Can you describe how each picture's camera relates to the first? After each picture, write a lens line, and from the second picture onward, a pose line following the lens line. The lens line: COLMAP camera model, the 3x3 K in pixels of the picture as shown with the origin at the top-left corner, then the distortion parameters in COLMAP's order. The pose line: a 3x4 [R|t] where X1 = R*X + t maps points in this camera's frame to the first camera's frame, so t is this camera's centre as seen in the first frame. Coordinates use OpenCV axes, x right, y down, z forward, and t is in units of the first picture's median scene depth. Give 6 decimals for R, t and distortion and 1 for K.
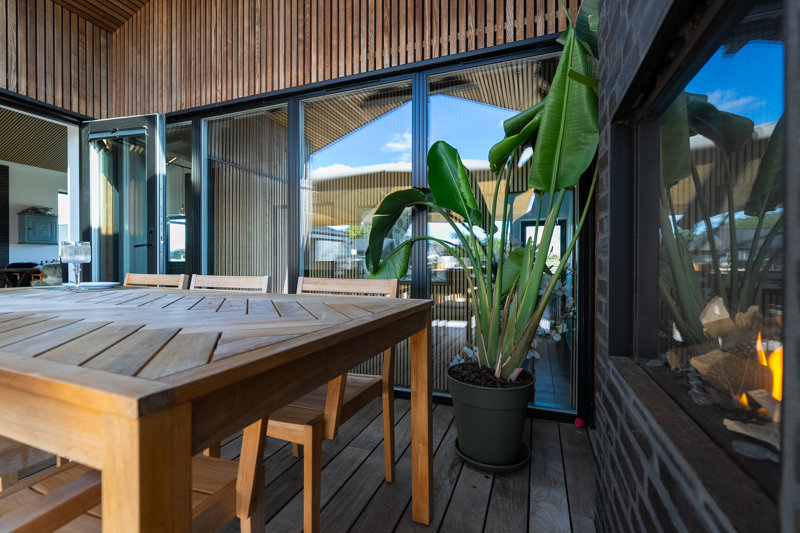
lens RADIAL K [[360.1, 0, 399.6], [0, 360.1, 264.5], [0, 0, 1]] dist [-0.008083, 0.000129]
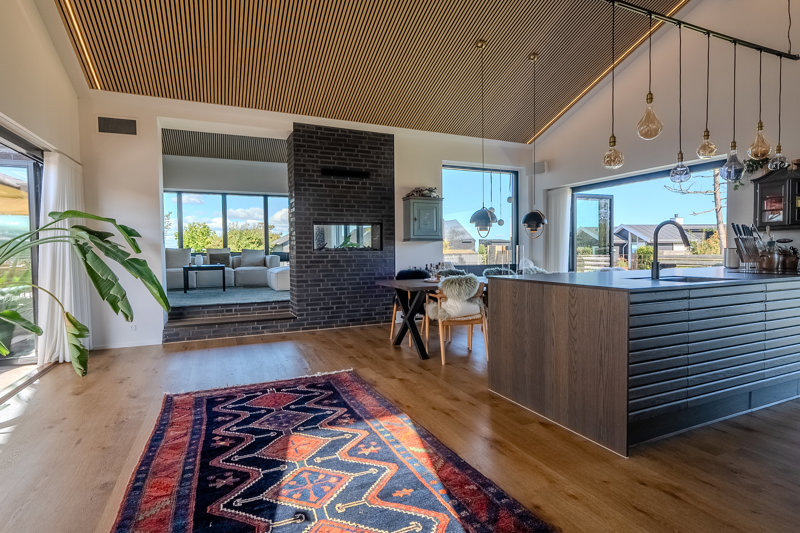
lens RADIAL K [[412.3, 0, 398.5], [0, 412.3, 267.4], [0, 0, 1]] dist [0.001183, 0.000322]
pose [[0.702034, 0.021764, -0.711811, -0.484161], [0.002989, 0.999434, 0.033505, -0.032751], [0.712137, -0.025649, 0.701572, 0.408646]]
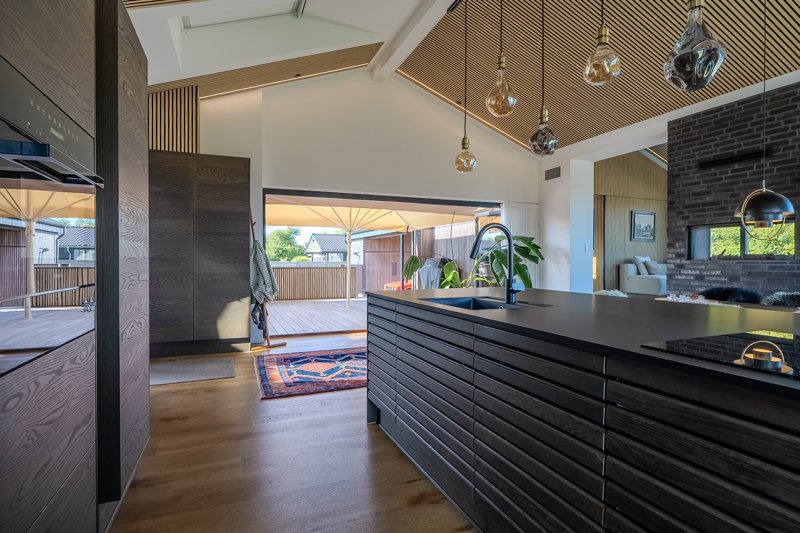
lens RADIAL K [[412.3, 0, 400.1], [0, 412.3, 263.8], [0, 0, 1]] dist [0.001183, 0.000322]
pose [[-0.719054, 0.003505, -0.694945, -0.347999], [-0.010091, 0.999829, 0.015484, -0.036459], [0.694881, 0.018147, -0.718896, 0.971201]]
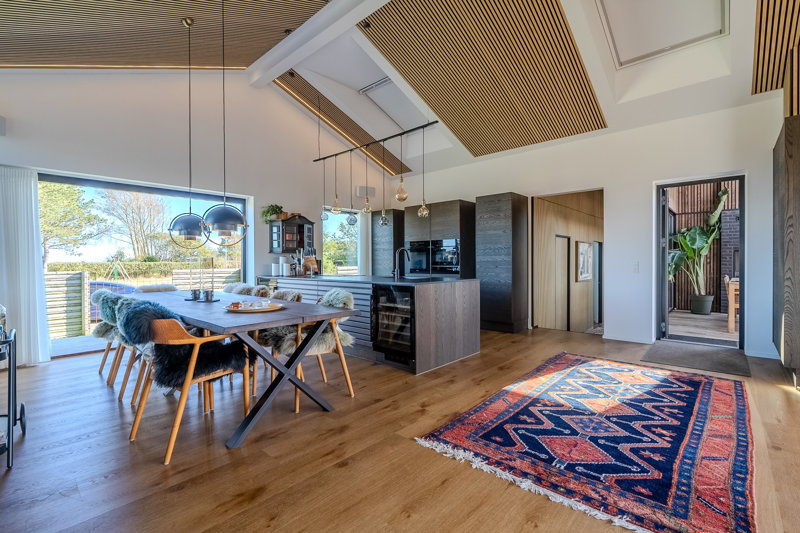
lens RADIAL K [[360.1, 0, 401.1], [0, 360.1, 266.2], [0, 0, 1]] dist [-0.008083, 0.000129]
pose [[0.369043, -0.011784, 0.929337, -1.128050], [0.018636, 0.999812, 0.005277, -0.033190], [-0.929225, 0.015372, 0.369194, 0.612499]]
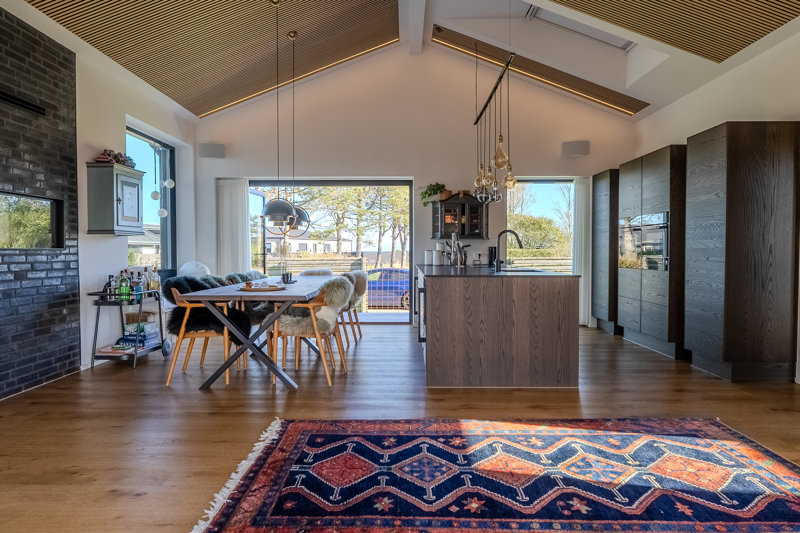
lens RADIAL K [[517.5, 0, 400.2], [0, 517.5, 264.4], [0, 0, 1]] dist [-0.003982, -0.000318]
pose [[0.939441, -0.006652, 0.342646, -0.916004], [0.002654, 0.999923, 0.012133, -0.026671], [-0.342701, -0.010489, 0.939386, 0.280950]]
